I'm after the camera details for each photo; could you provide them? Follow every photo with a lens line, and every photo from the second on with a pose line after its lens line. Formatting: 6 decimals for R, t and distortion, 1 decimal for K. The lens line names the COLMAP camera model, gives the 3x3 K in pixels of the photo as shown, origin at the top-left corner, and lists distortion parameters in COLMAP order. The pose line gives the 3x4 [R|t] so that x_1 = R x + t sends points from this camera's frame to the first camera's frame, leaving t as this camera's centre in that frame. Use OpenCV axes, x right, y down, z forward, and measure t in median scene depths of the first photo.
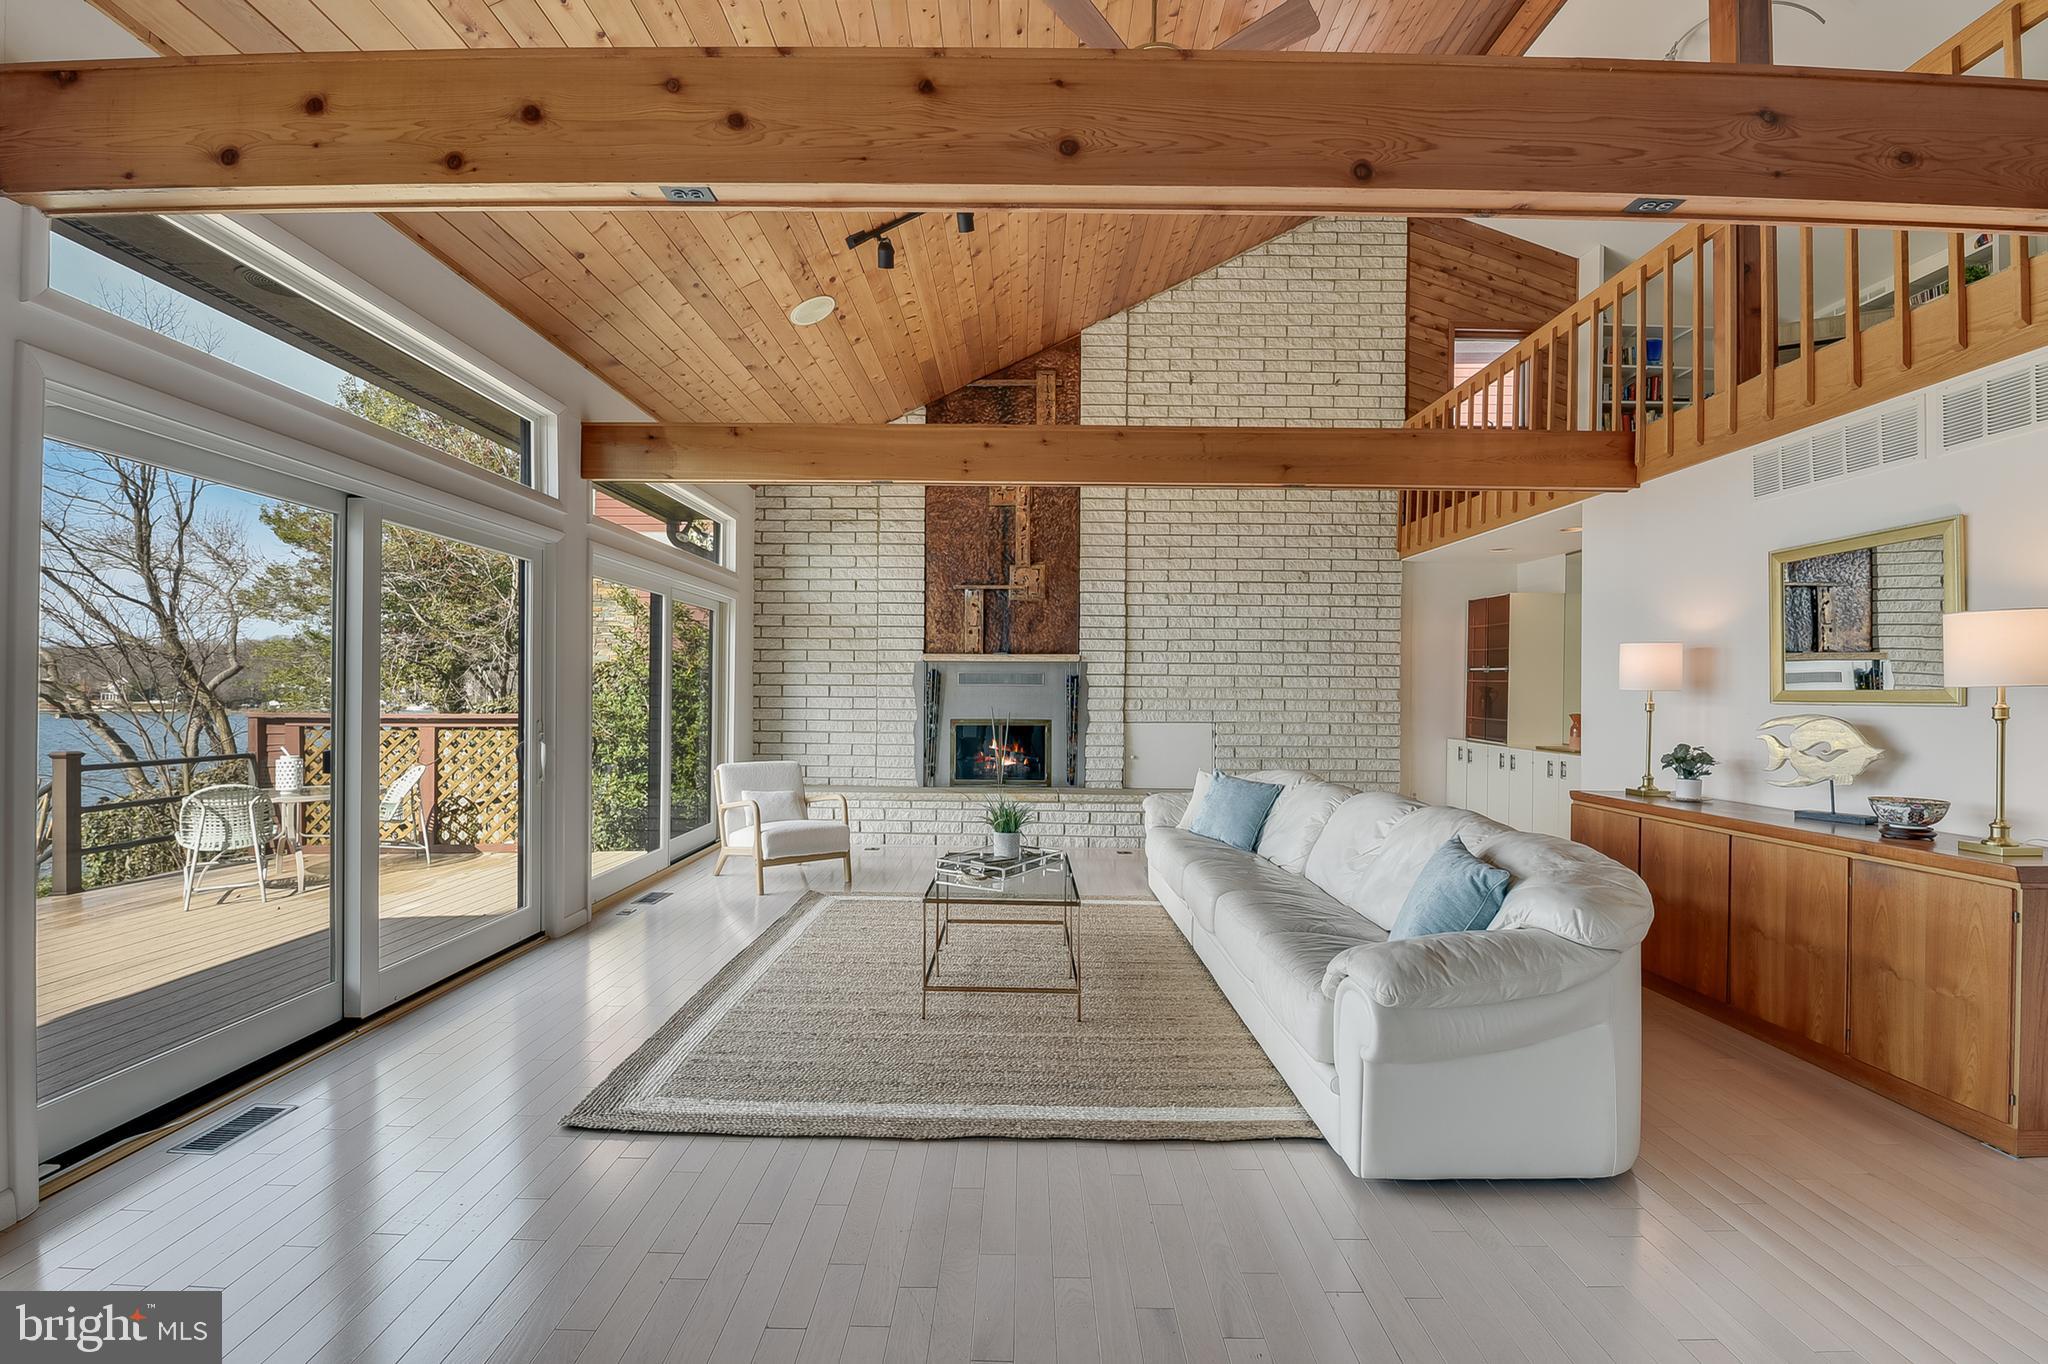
lens RADIAL K [[882.7, 0, 1017.2], [0, 882.7, 689.3], [0, 0, 1]] dist [-0.005175, -0.003013]
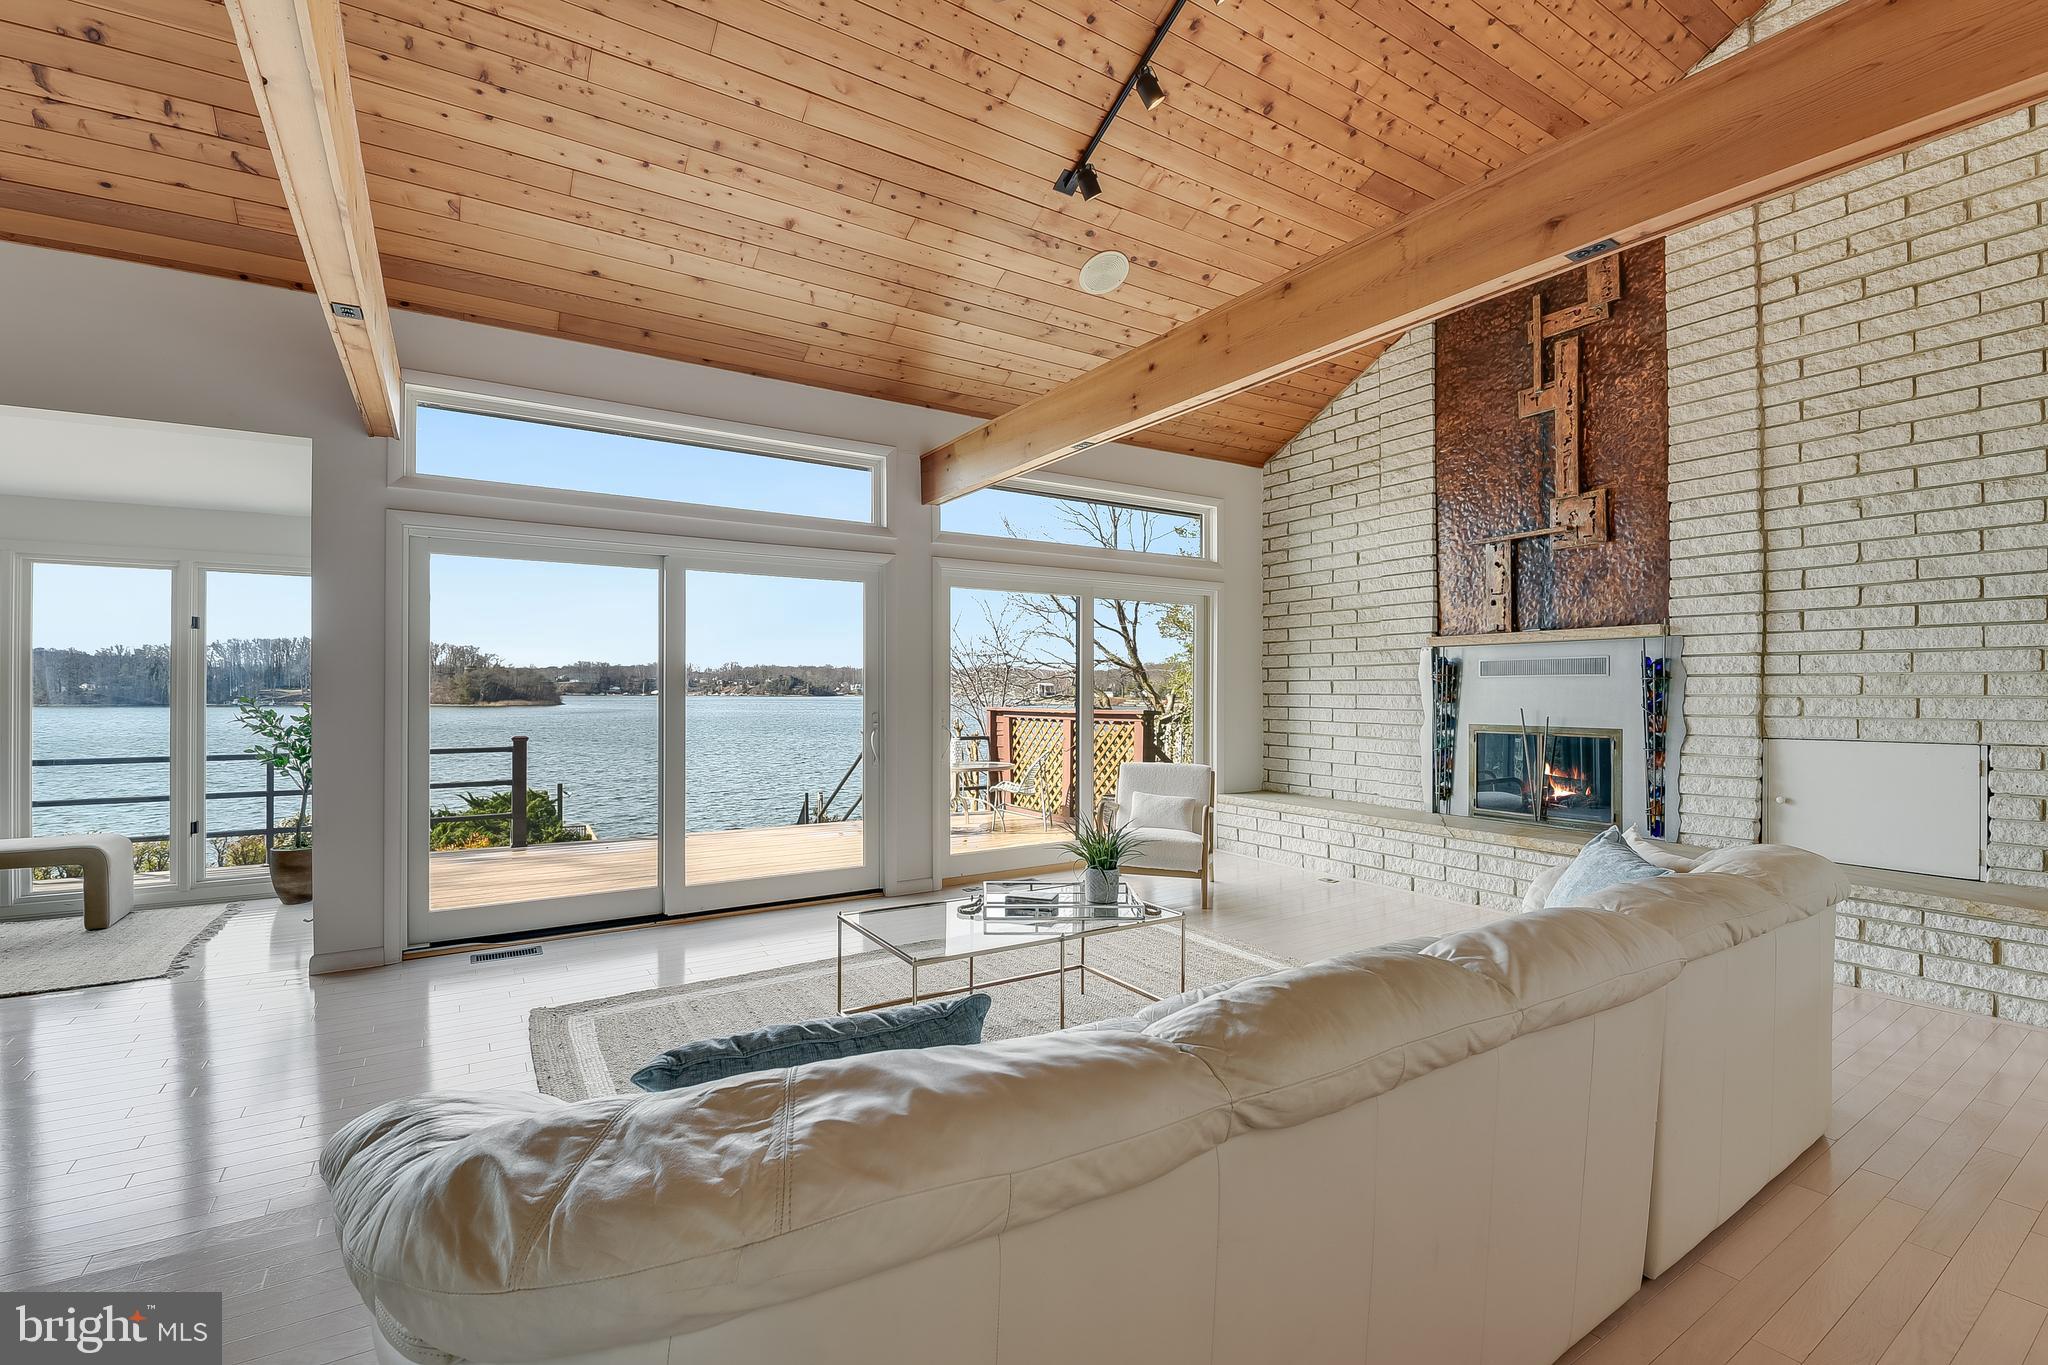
lens RADIAL K [[882.7, 0, 1015.4], [0, 882.7, 682.9], [0, 0, 1]] dist [-0.005175, -0.003013]
pose [[0.551154, -0.013407, -0.834296, 0.330294], [0.006798, 0.999910, -0.011577, 0.005395], [0.834376, 0.000709, 0.551195, 0.287240]]
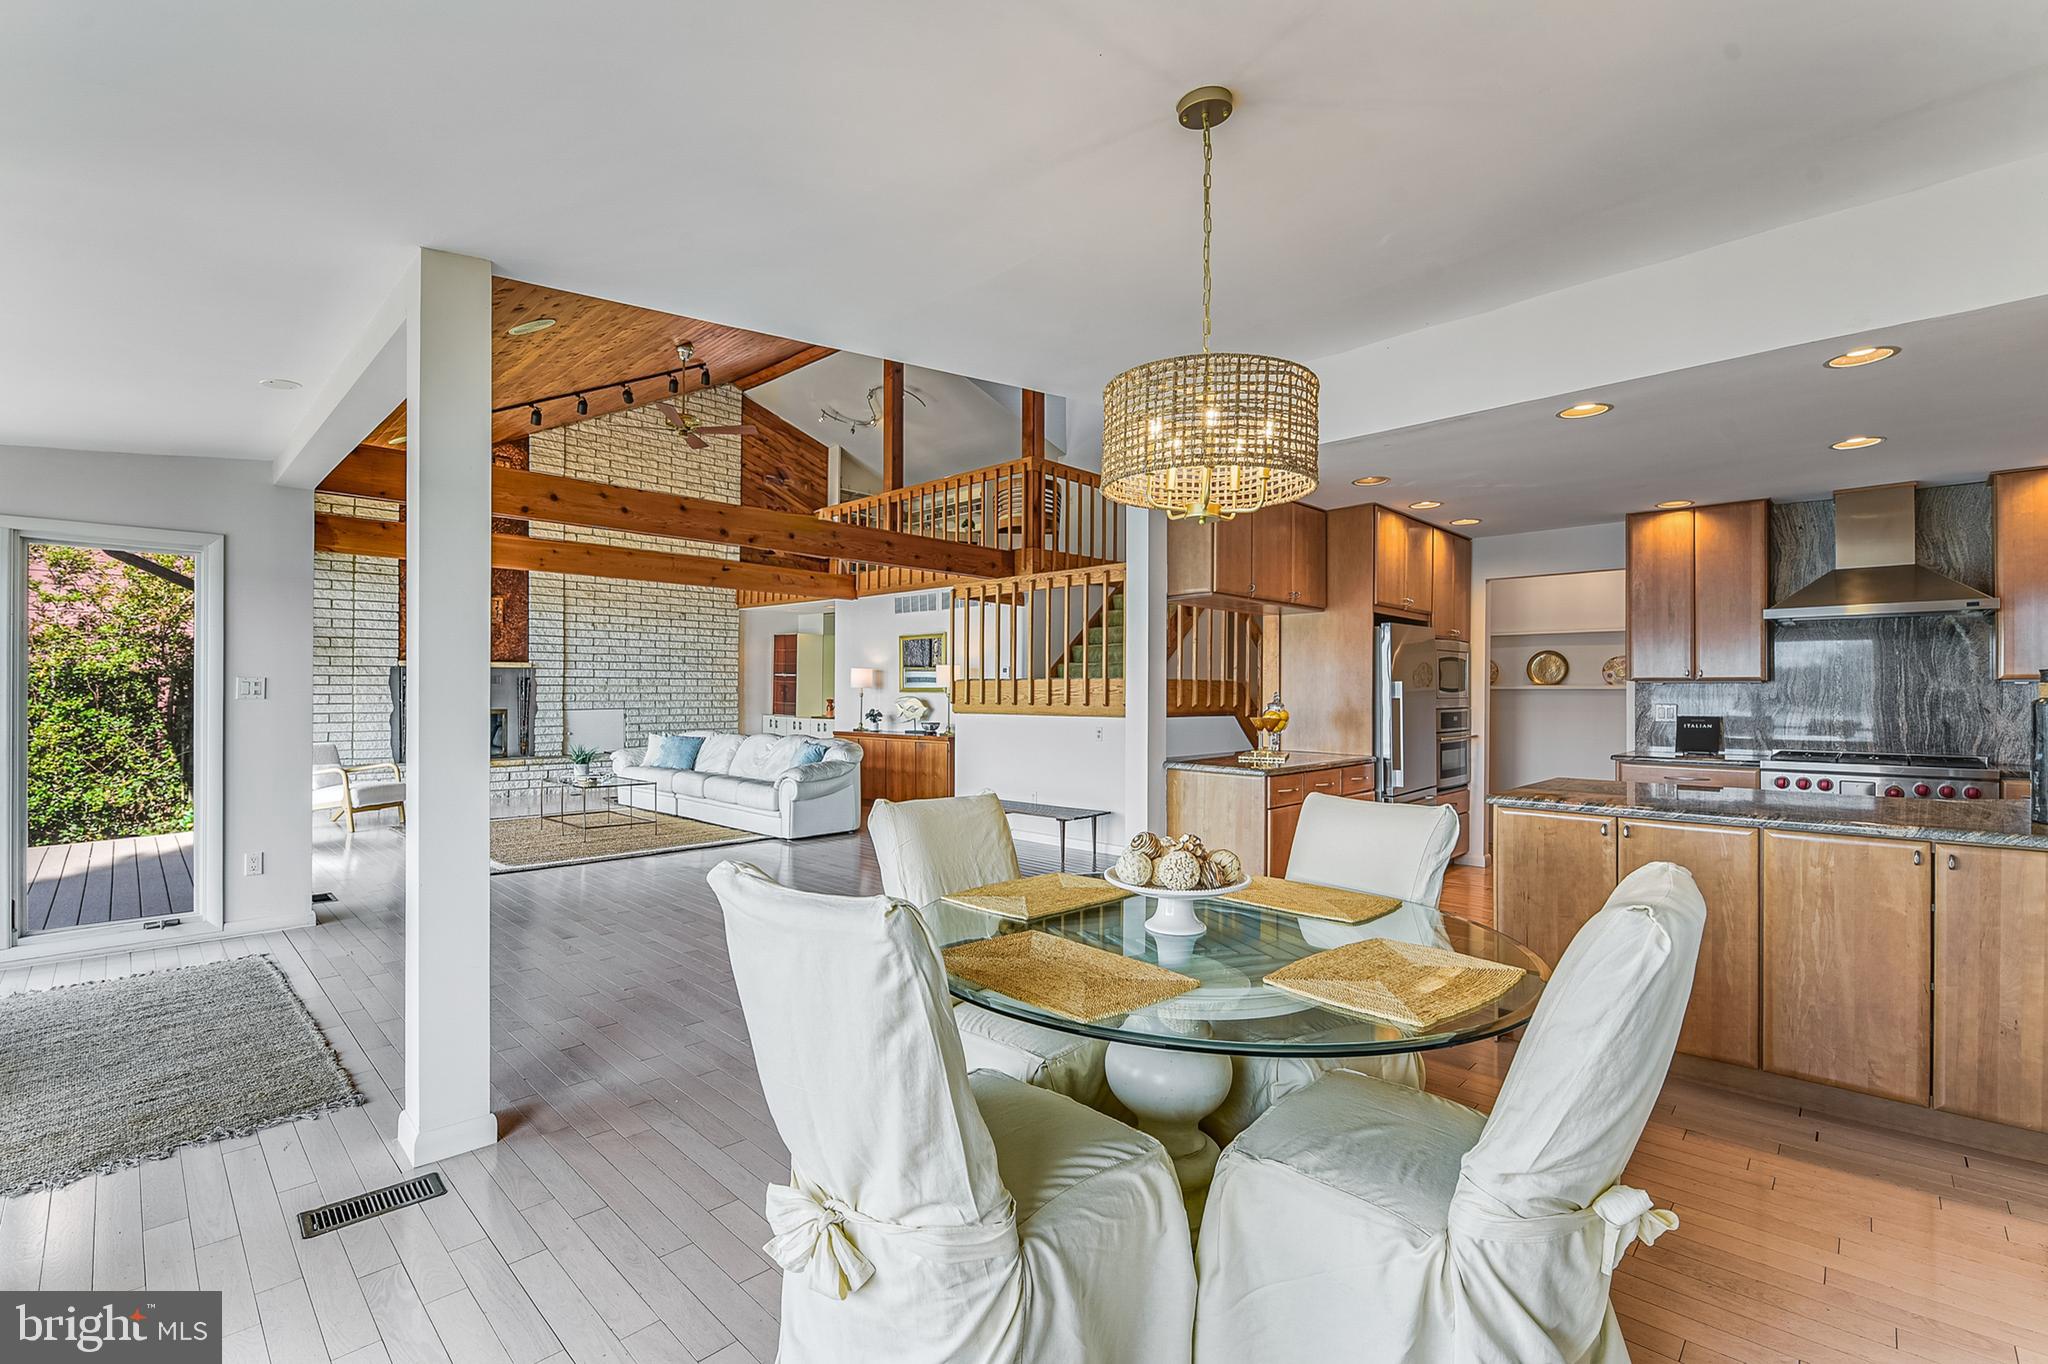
lens RADIAL K [[909.2, 0, 1006.6], [0, 909.2, 685.4], [0, 0, 1]] dist [-0.000491, 0.000061]
pose [[0.707705, -0.003357, 0.706500, -0.421098], [0.001259, 0.999993, 0.003490, -0.007134], [-0.706506, -0.001581, 0.707705, -0.578931]]
